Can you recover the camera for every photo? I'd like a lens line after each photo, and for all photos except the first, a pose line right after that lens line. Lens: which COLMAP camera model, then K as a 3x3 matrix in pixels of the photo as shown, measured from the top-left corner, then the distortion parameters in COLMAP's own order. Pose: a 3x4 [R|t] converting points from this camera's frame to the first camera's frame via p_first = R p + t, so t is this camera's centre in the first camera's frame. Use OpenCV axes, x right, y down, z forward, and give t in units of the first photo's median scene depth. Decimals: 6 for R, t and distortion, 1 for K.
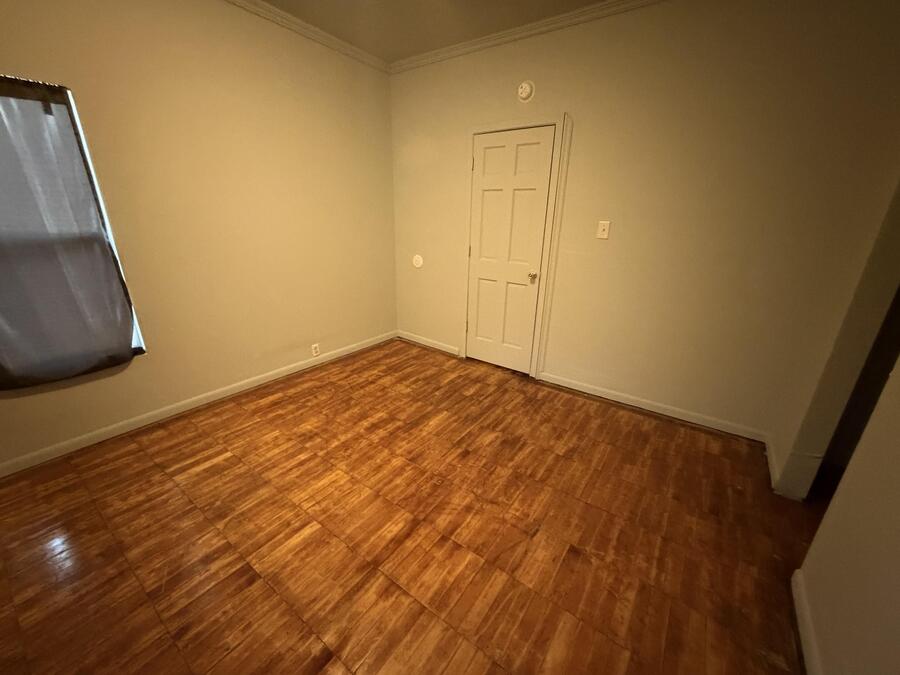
lens RADIAL K [[359.3, 0, 449.3], [0, 359.3, 339.9], [0, 0, 1]] dist [-0.002171, -0.000157]
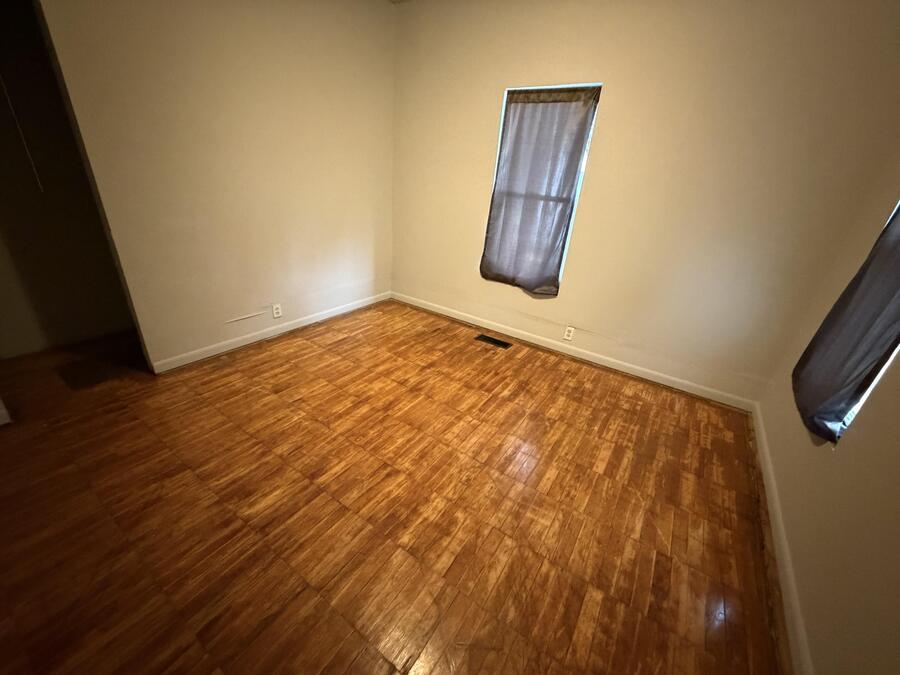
lens RADIAL K [[359.3, 0, 450.3], [0, 359.3, 336.9], [0, 0, 1]] dist [-0.002171, -0.000157]
pose [[-0.995722, -0.068757, -0.061733, -0.210718], [-0.092336, 0.714797, 0.693210, -0.553240], [-0.003537, 0.695944, -0.718087, 1.611460]]
